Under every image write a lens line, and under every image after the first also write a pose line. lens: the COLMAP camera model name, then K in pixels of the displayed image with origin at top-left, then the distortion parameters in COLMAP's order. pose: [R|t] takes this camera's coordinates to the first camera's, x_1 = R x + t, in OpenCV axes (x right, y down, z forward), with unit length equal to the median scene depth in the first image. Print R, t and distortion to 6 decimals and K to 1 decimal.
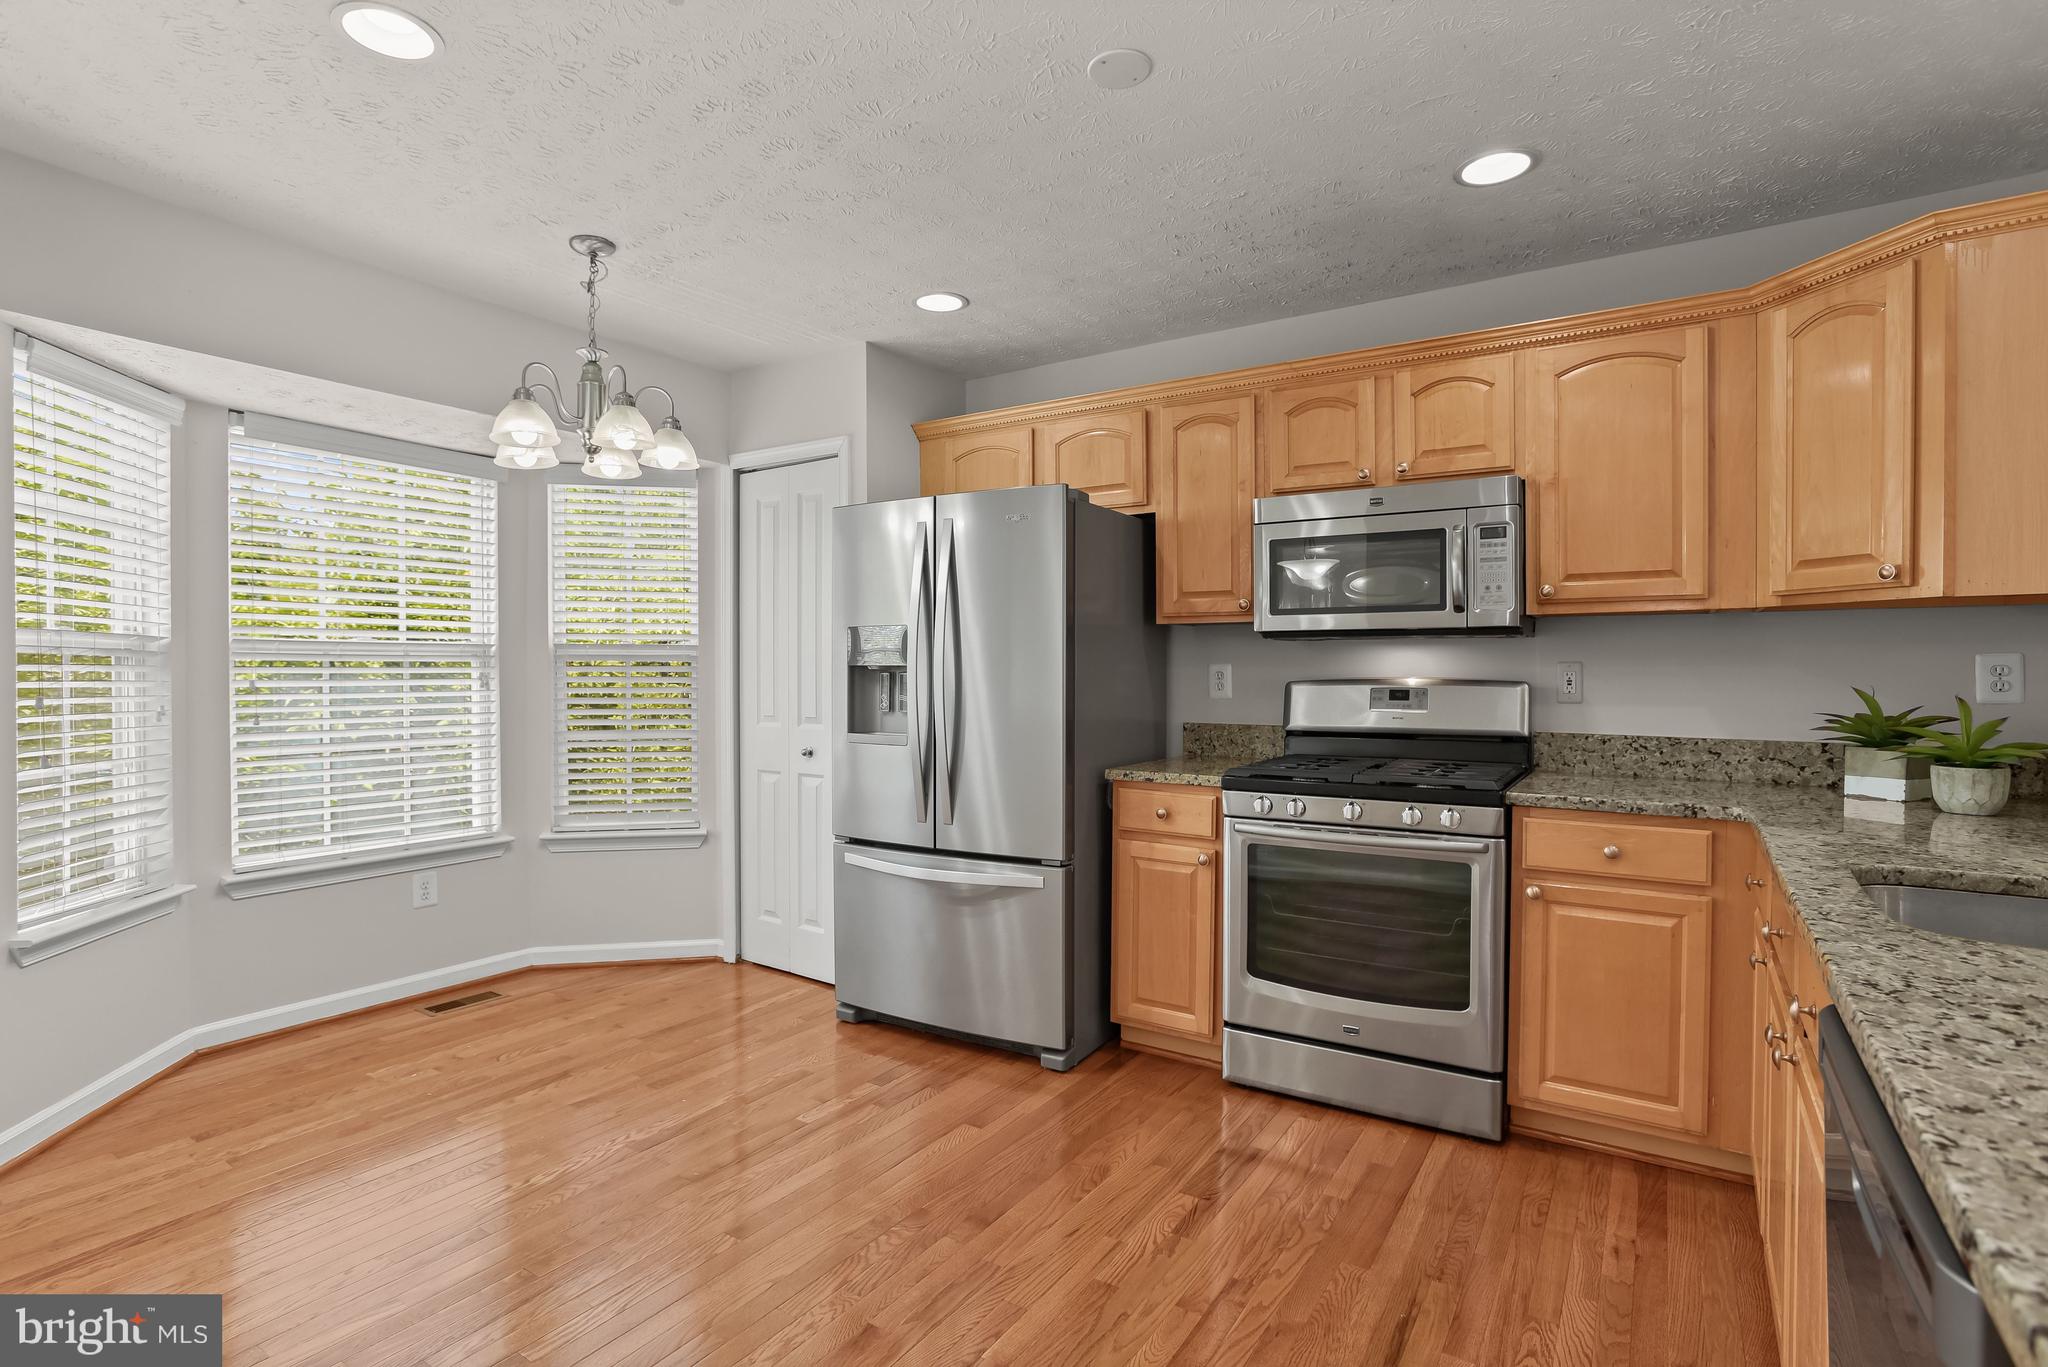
lens RADIAL K [[1013.9, 0, 1026.7], [0, 1013.9, 672.5], [0, 0, 1]] dist [-0.000904, -0.000028]
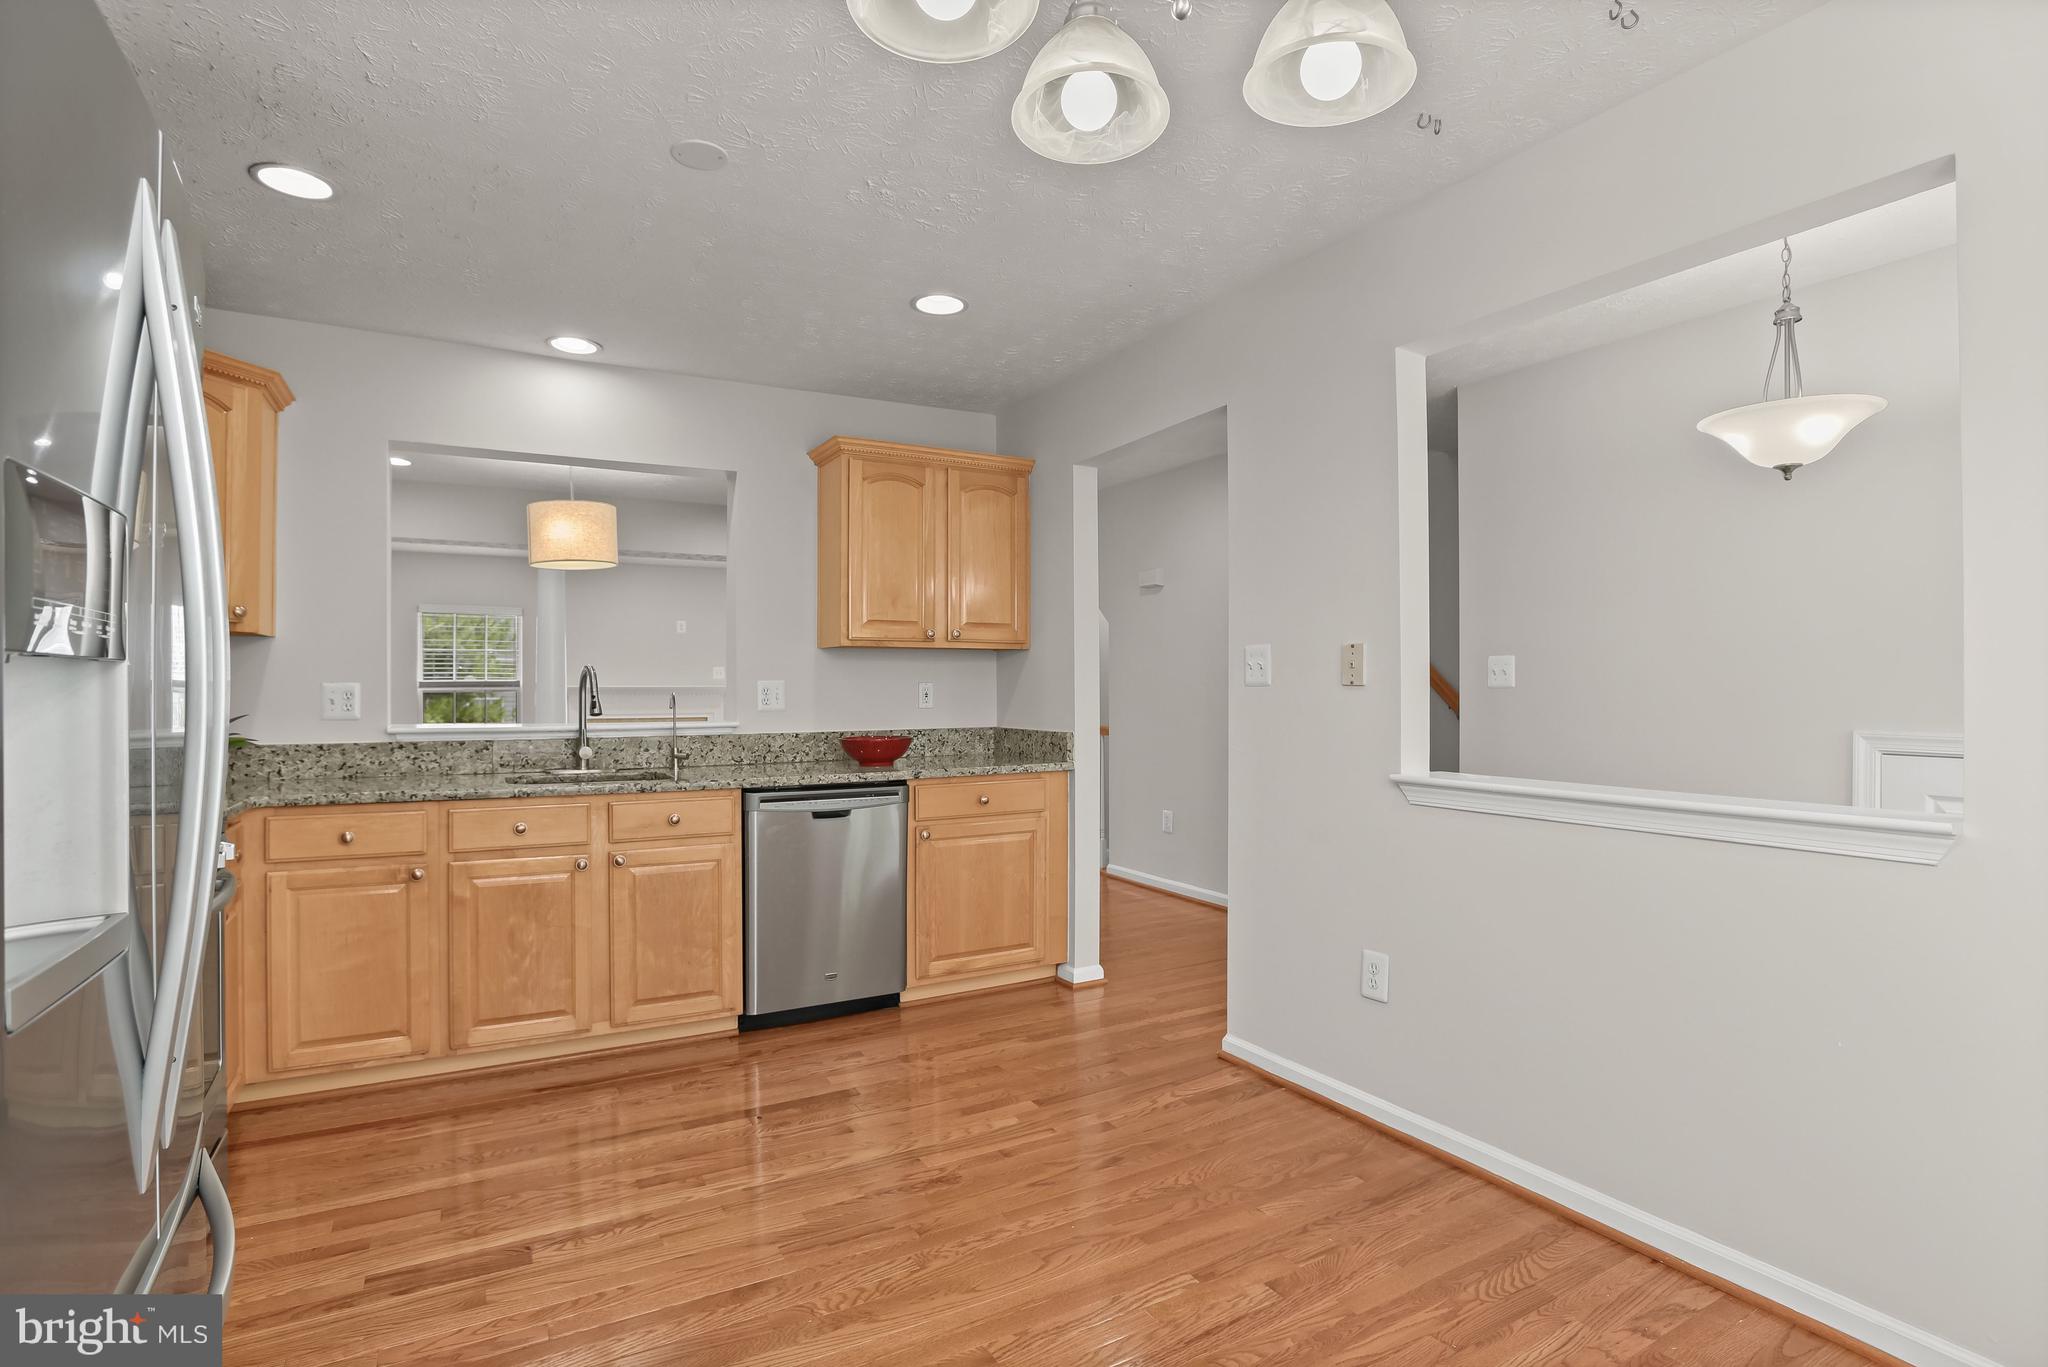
lens RADIAL K [[1000.8, 0, 1024.0], [0, 1000.8, 683.5], [0, 0, 1]] dist [-0.060885, 0.026180]
pose [[-0.883405, 0.002776, 0.468601, -0.538123], [0.003391, 0.999994, 0.000469, 0.000773], [-0.468597, 0.002004, -0.883410, 1.317714]]
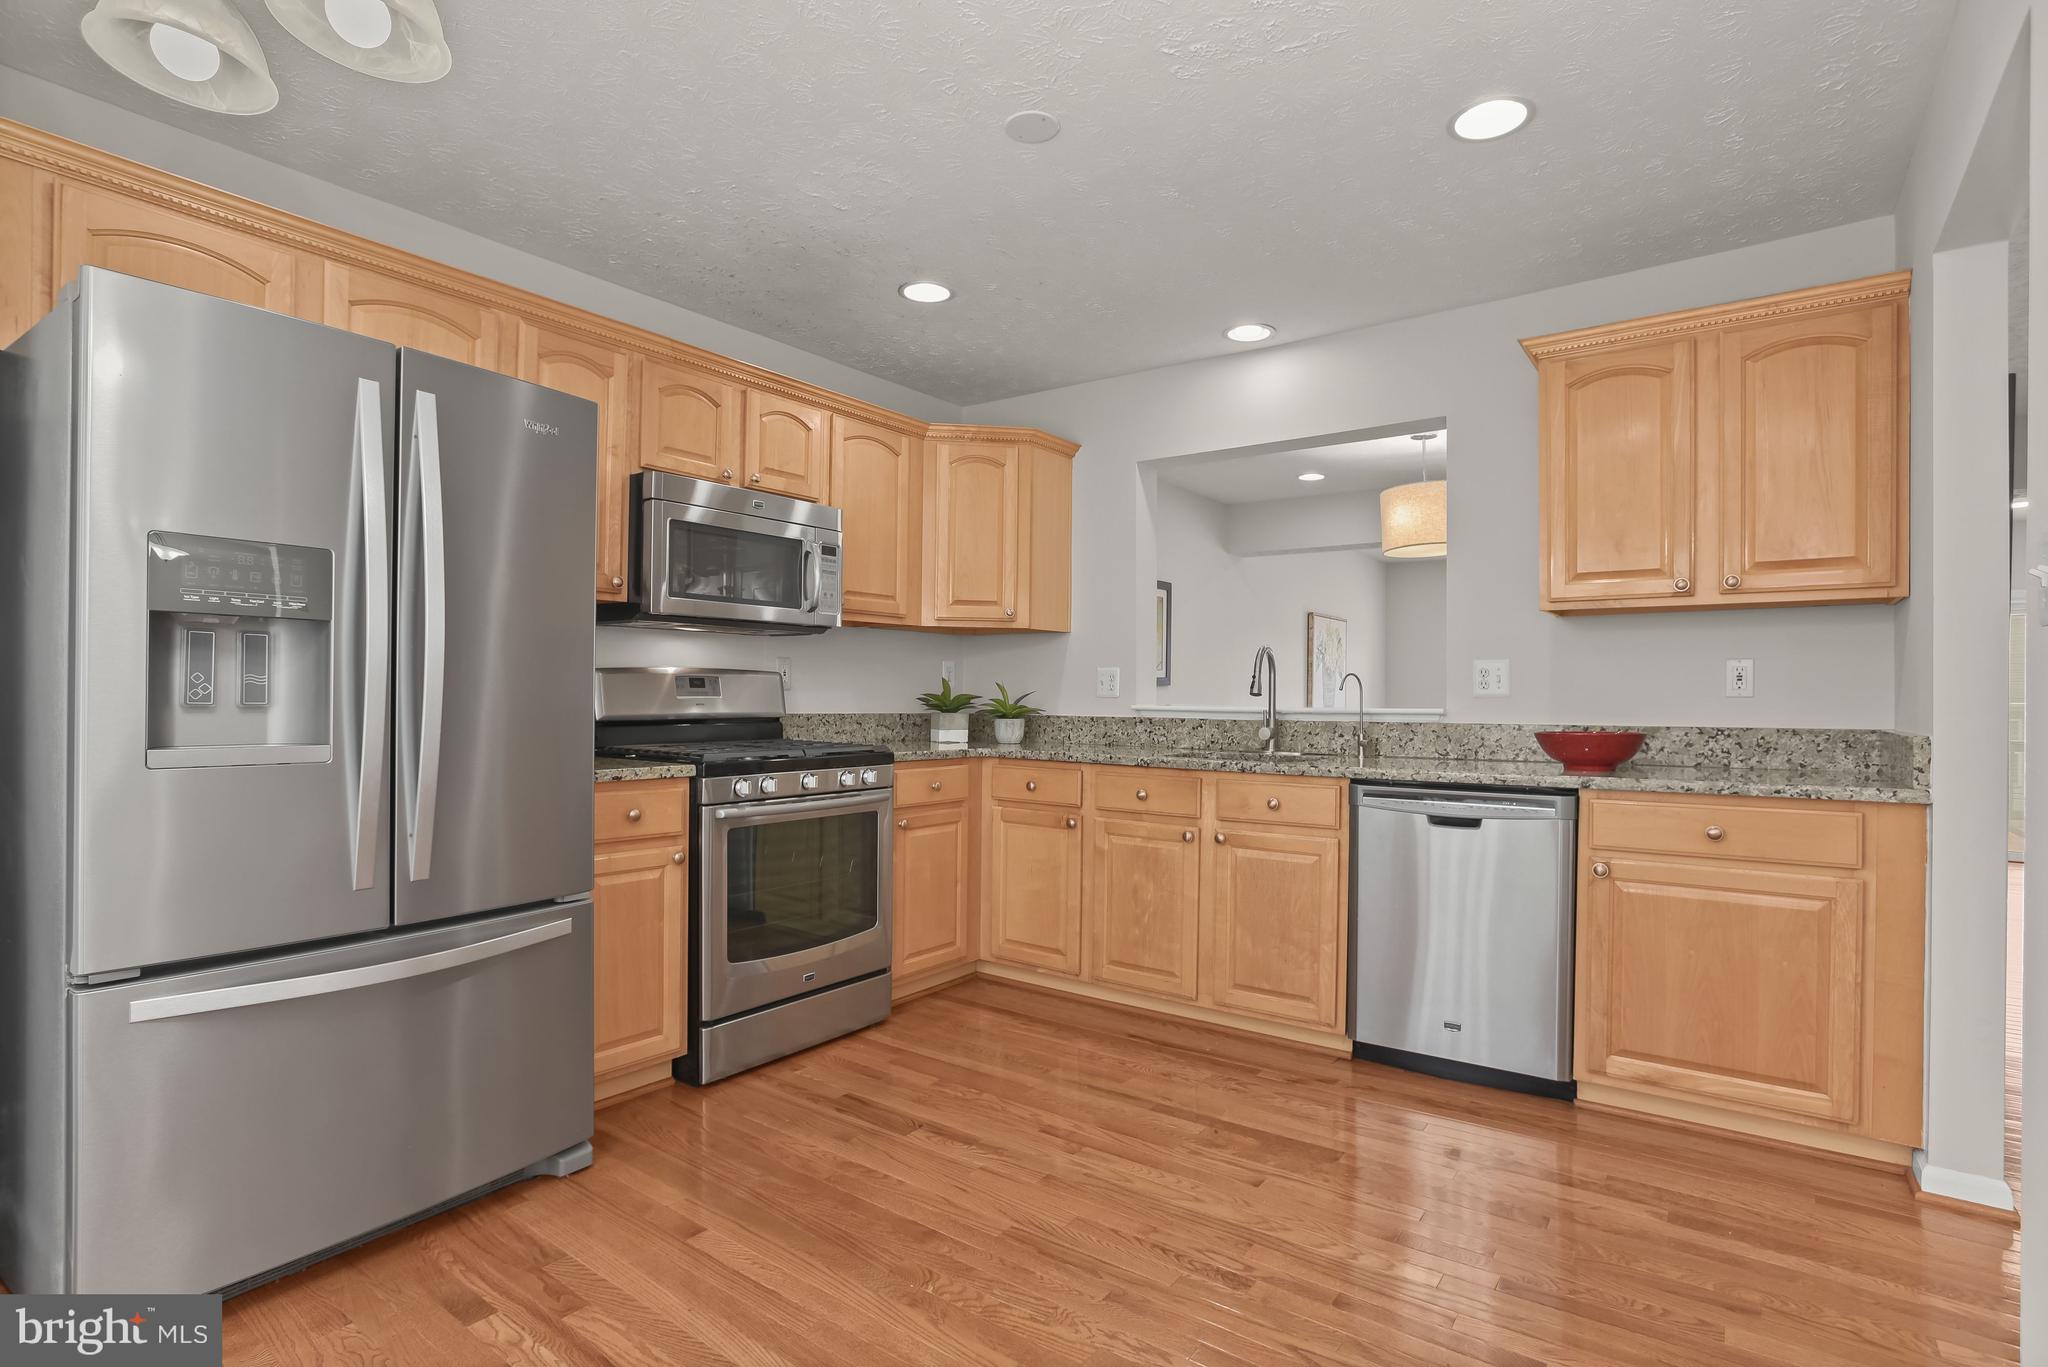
lens RADIAL K [[1000.8, 0, 1024.0], [0, 1000.8, 683.5], [0, 0, 1]] dist [-0.060885, 0.026180]
pose [[0.066227, 0.013061, 0.997719, -0.750639], [-0.002070, 0.999914, -0.012953, 0.041262], [-0.997802, -0.001208, 0.066248, 0.680280]]
